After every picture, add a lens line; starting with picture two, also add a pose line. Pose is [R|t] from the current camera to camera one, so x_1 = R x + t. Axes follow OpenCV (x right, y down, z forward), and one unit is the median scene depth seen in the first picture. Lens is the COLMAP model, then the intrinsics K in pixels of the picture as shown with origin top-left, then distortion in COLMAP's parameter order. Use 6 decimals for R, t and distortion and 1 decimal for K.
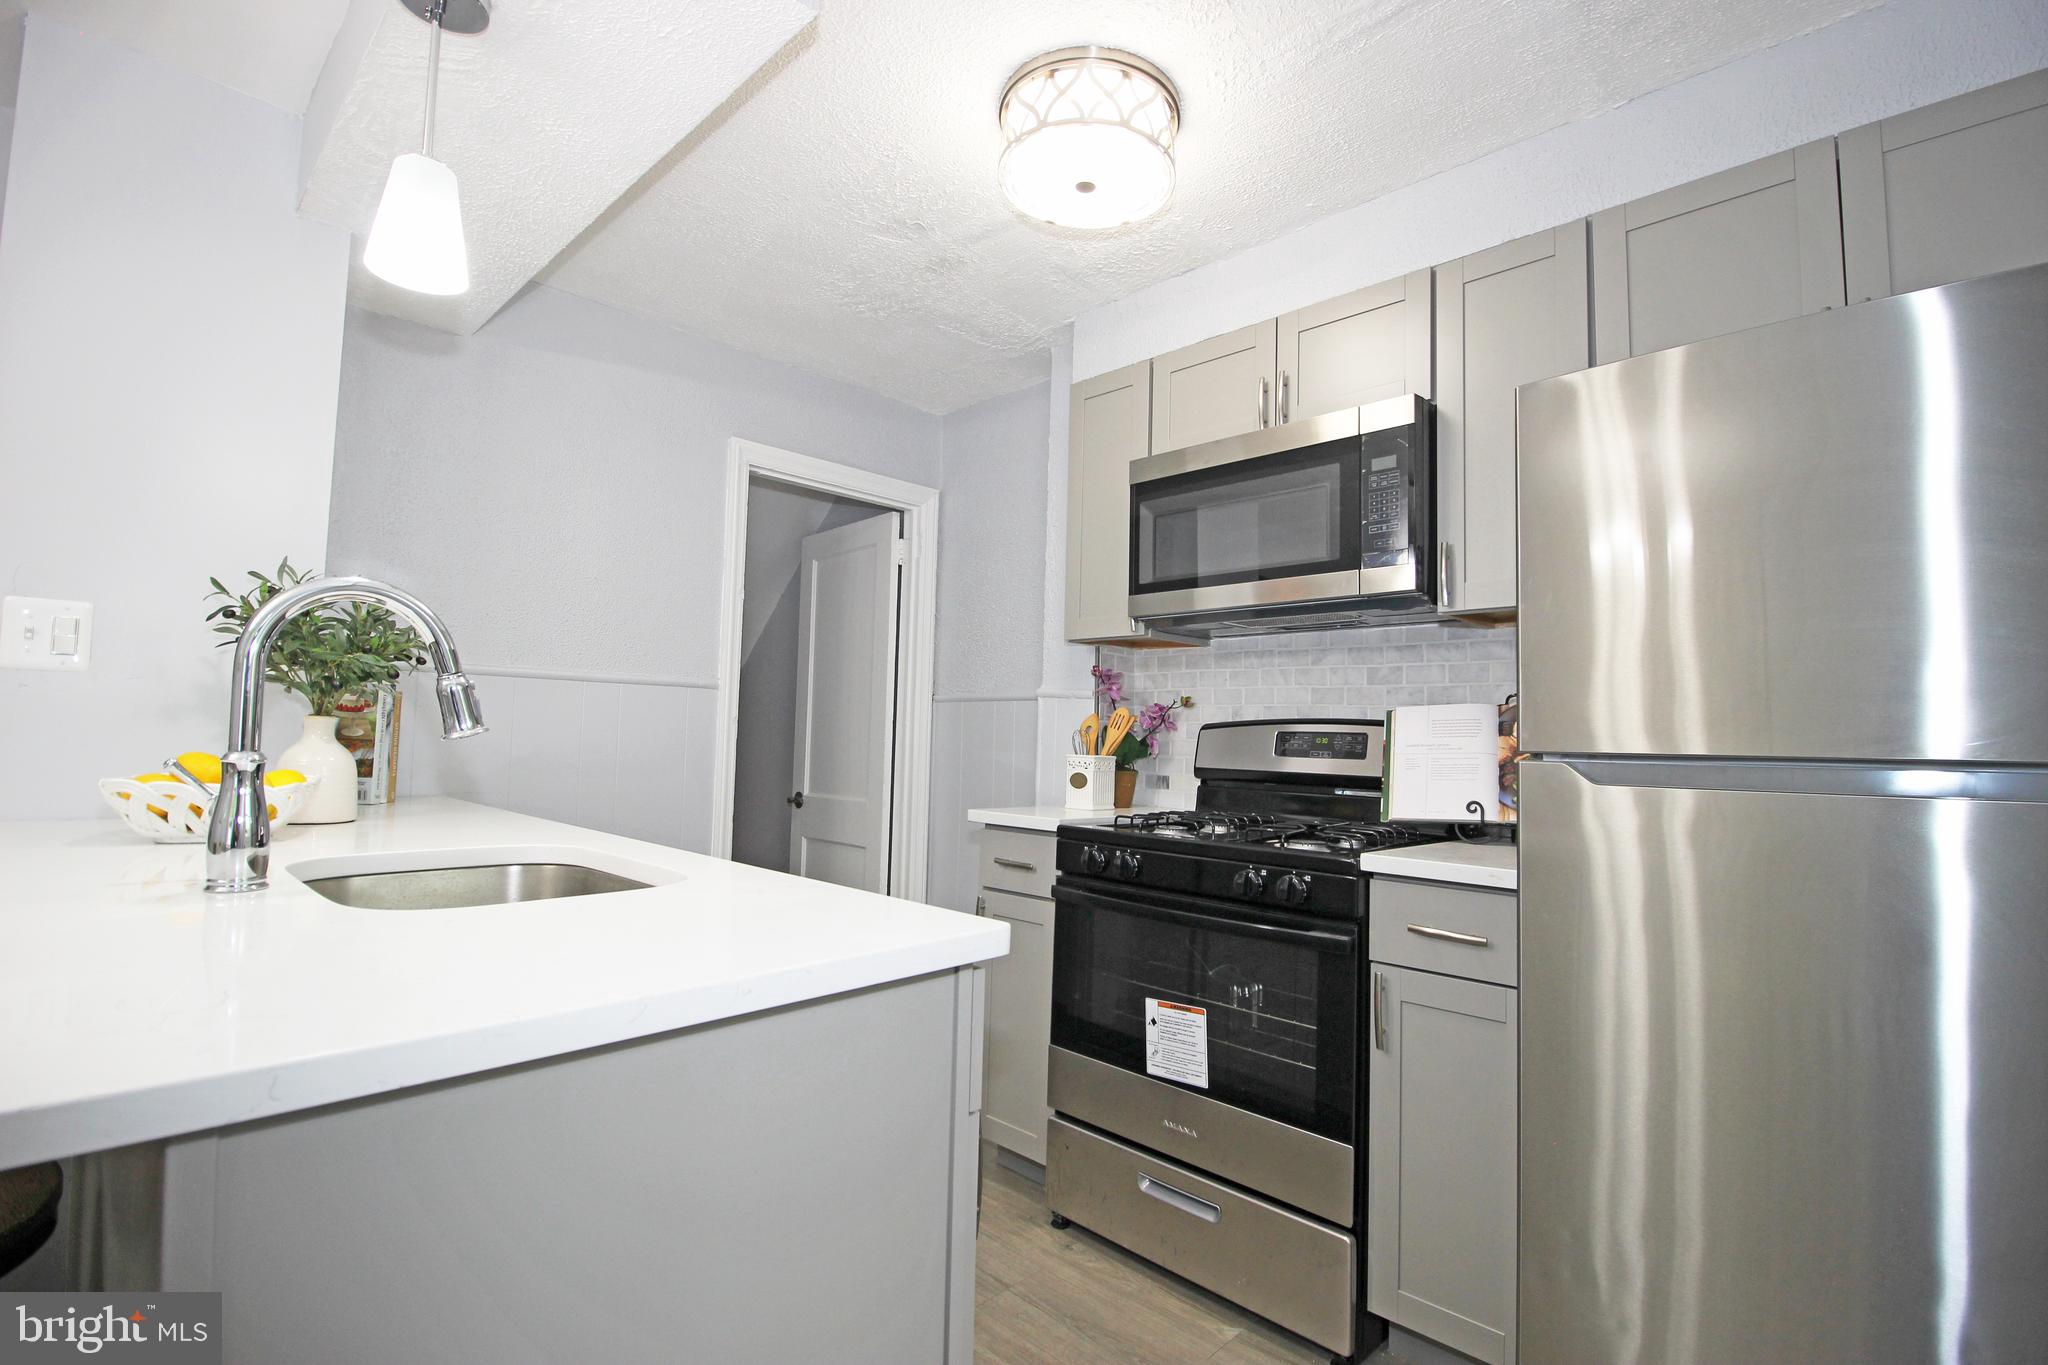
lens RADIAL K [[952.5, 0, 1031.7], [0, 952.5, 685.6], [0, 0, 1]] dist [-0.009647, -0.007442]
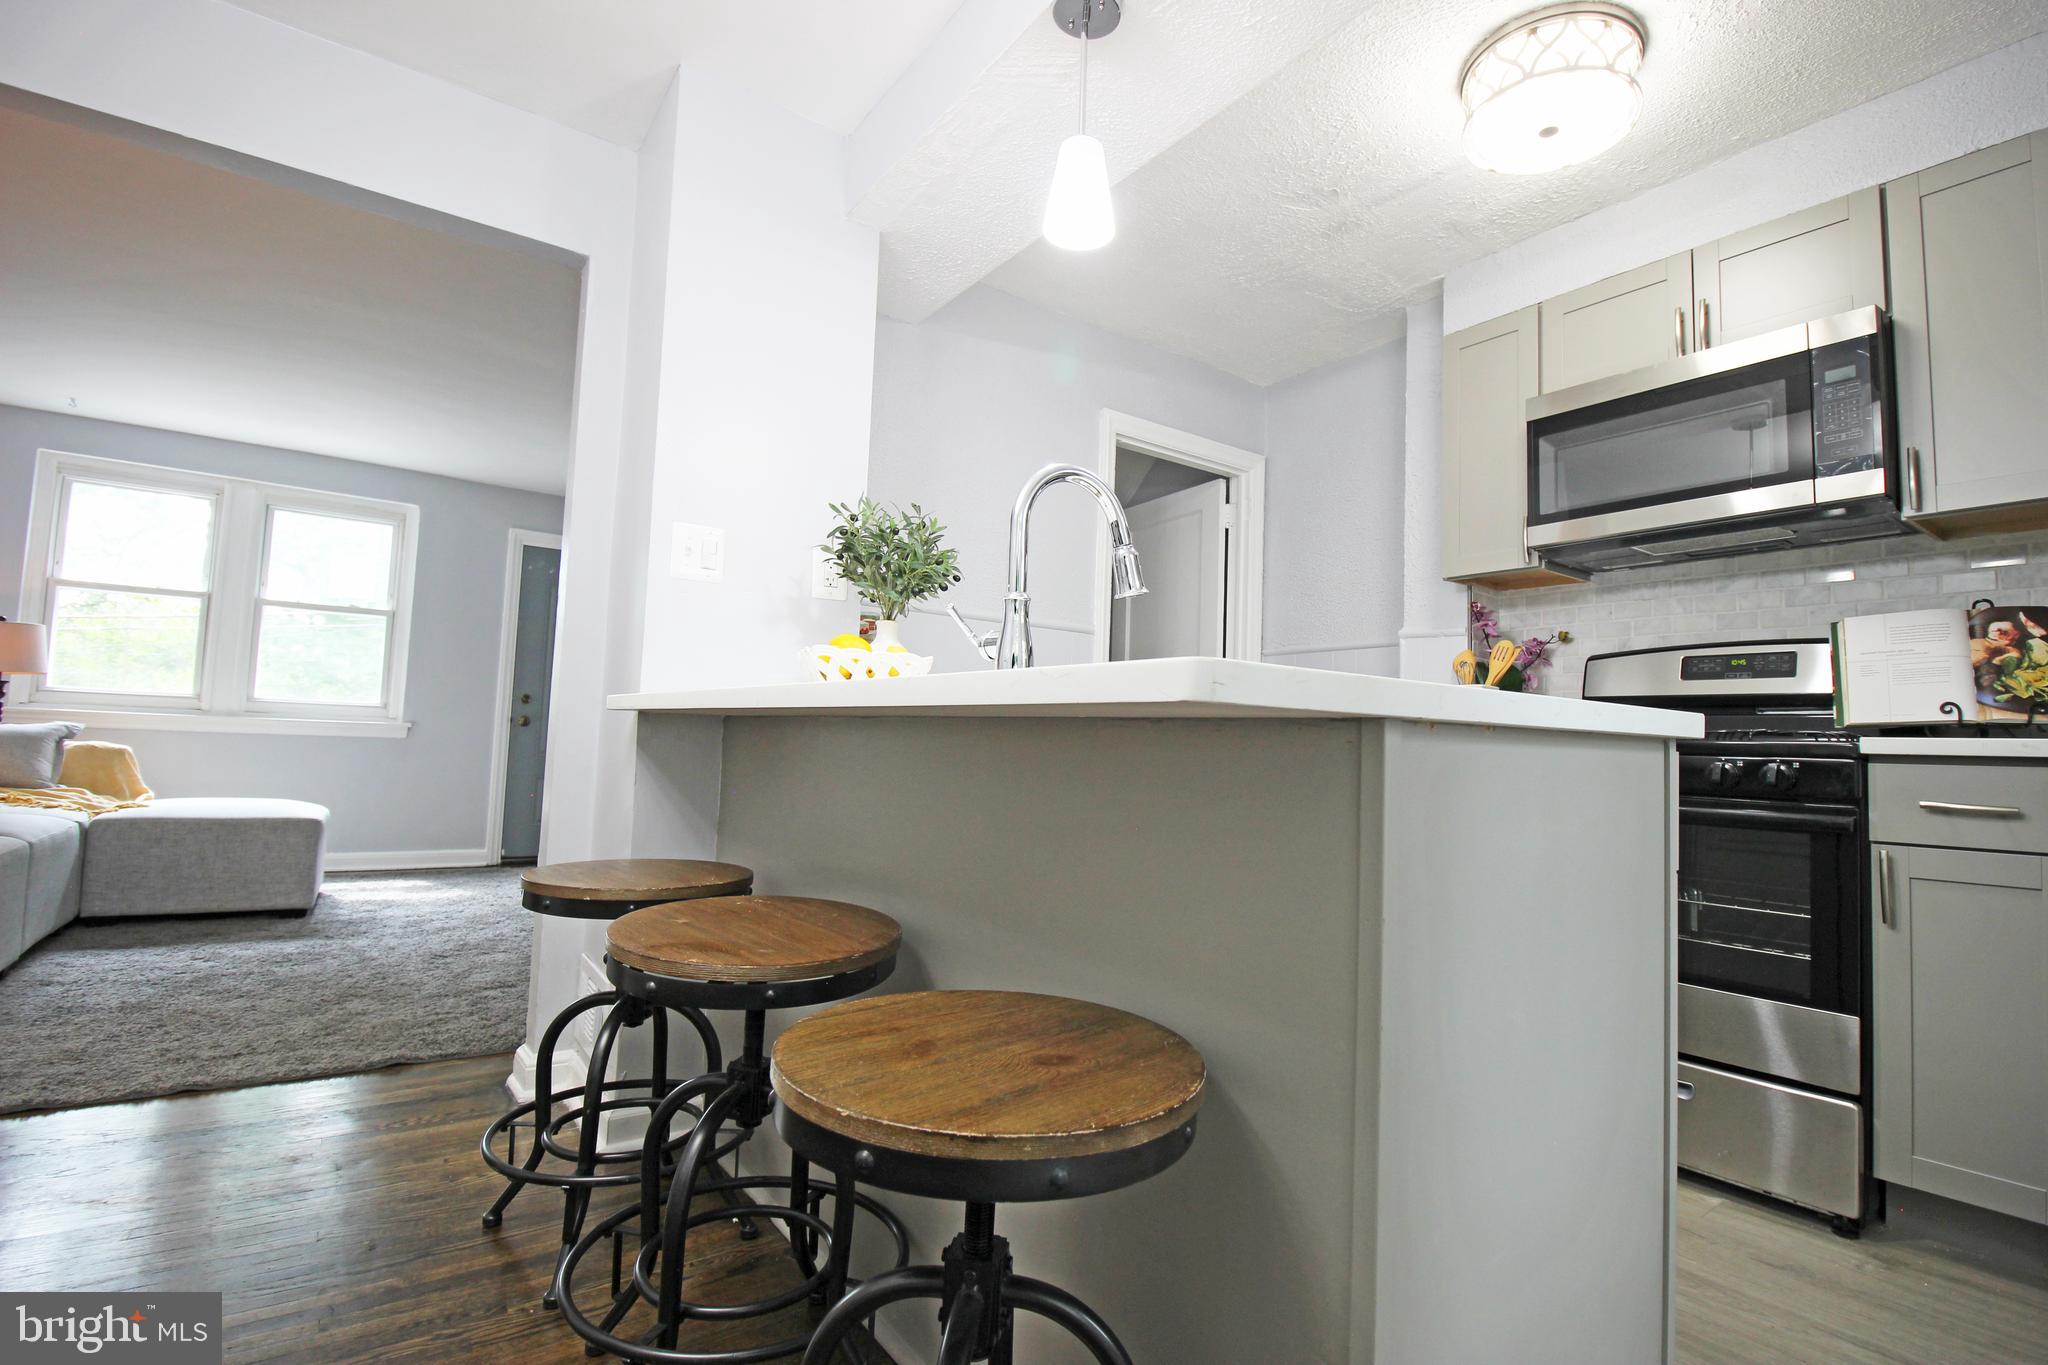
lens RADIAL K [[952.5, 0, 1014.5], [0, 952.5, 685.0], [0, 0, 1]] dist [-0.009647, -0.007442]
pose [[0.983322, -0.002917, -0.181848, -0.274376], [-0.000034, 0.999868, -0.016222, 0.100116], [0.181872, 0.015957, 0.983193, -0.131445]]
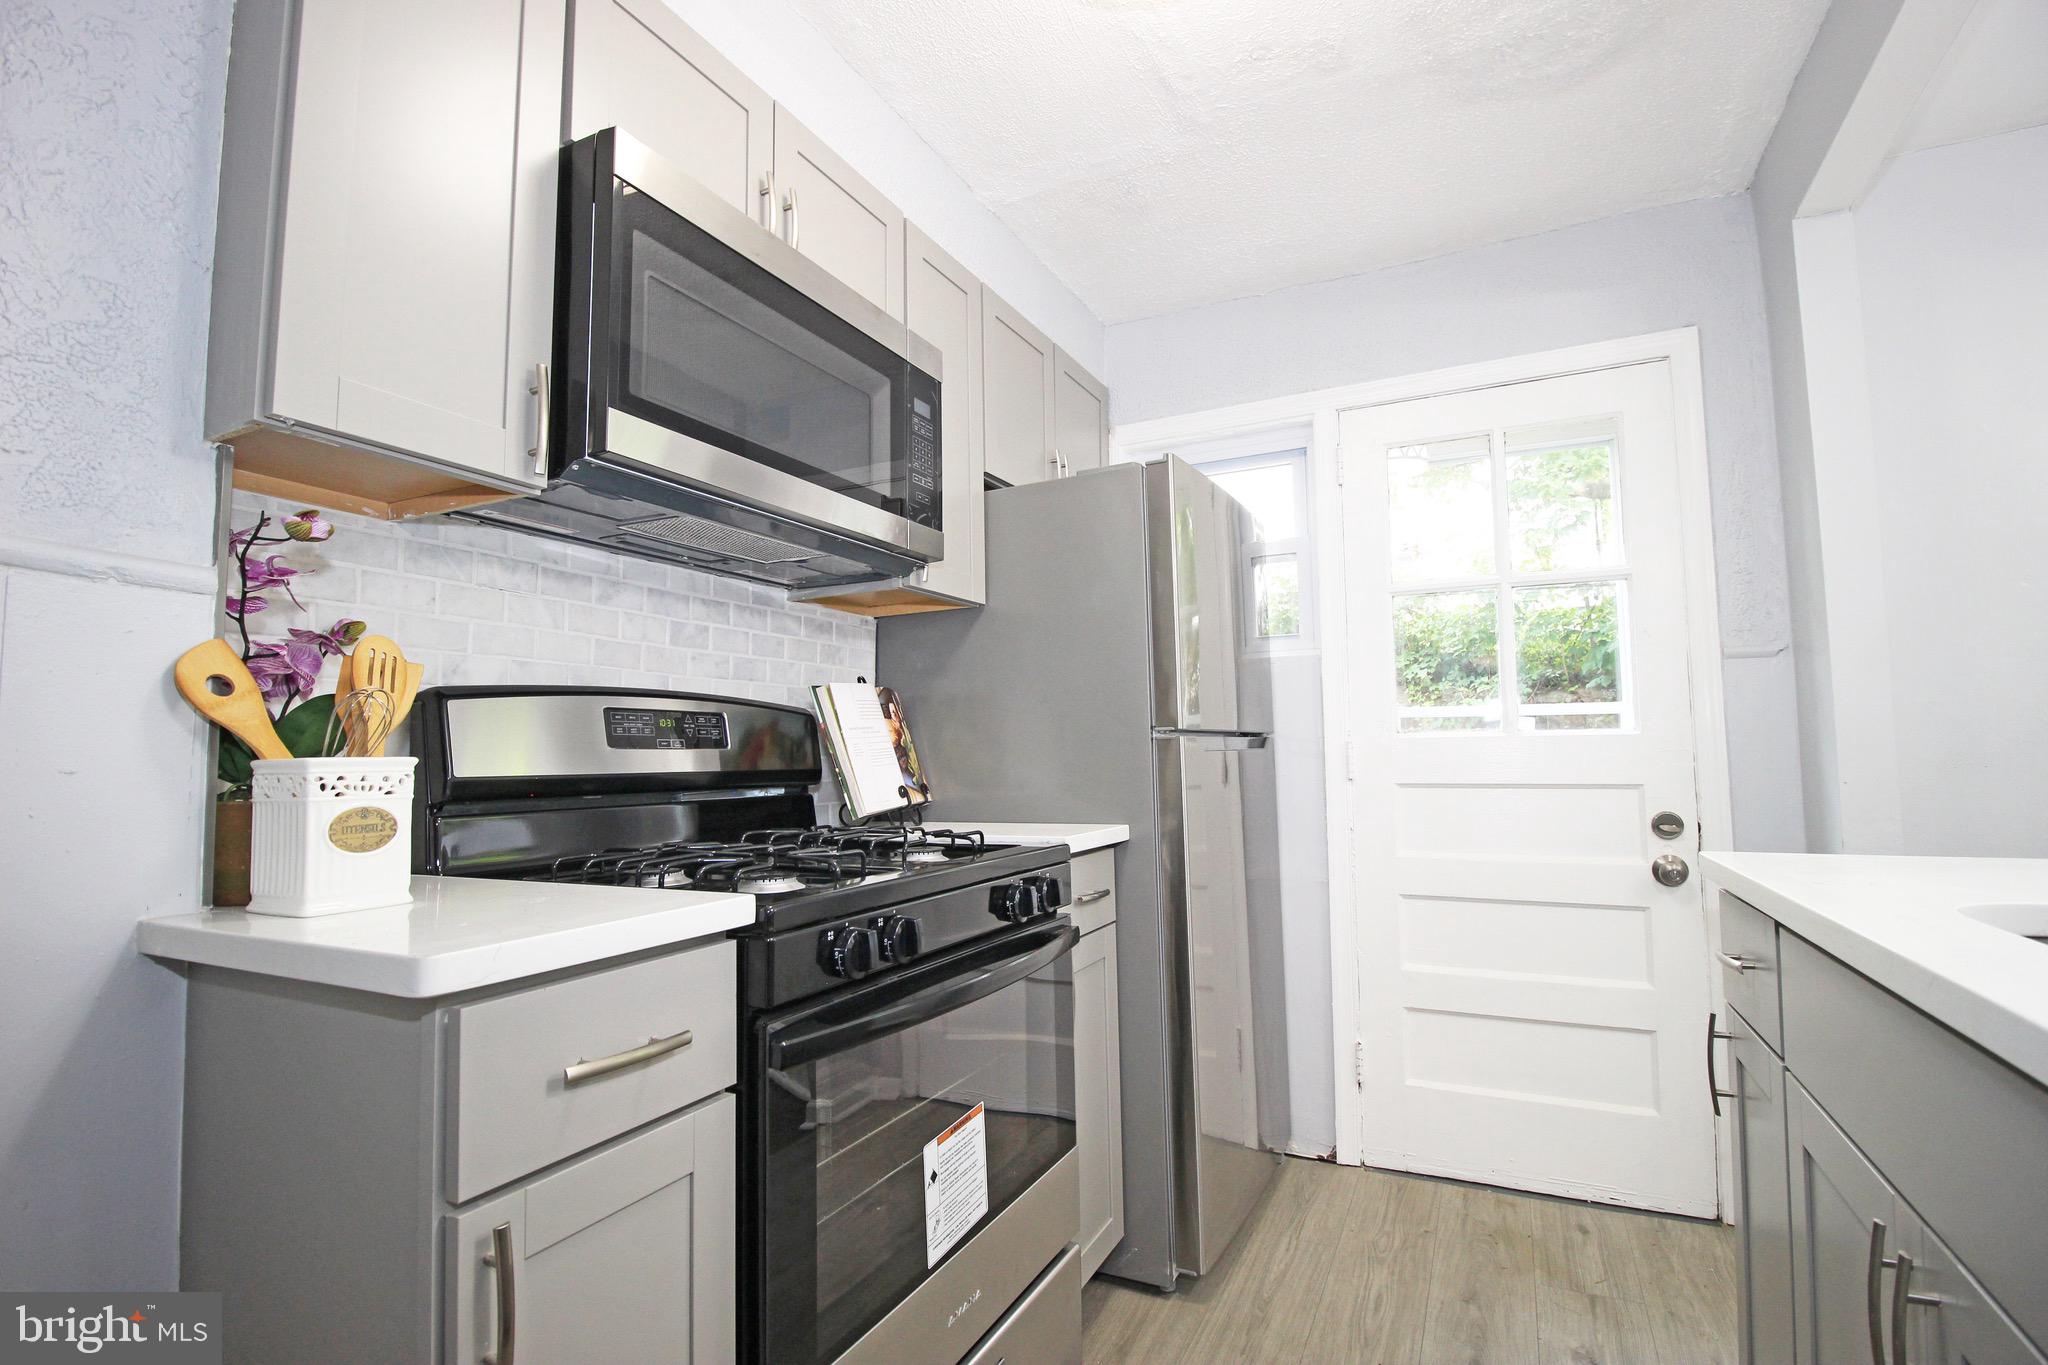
lens RADIAL K [[952.5, 0, 1028.6], [0, 952.5, 684.0], [0, 0, 1]] dist [-0.009647, -0.007442]
pose [[-0.299759, 0.042765, 0.953056, -0.416133], [-0.054069, 0.996628, -0.061726, 0.059168], [-0.952481, -0.070034, -0.296436, 0.973109]]
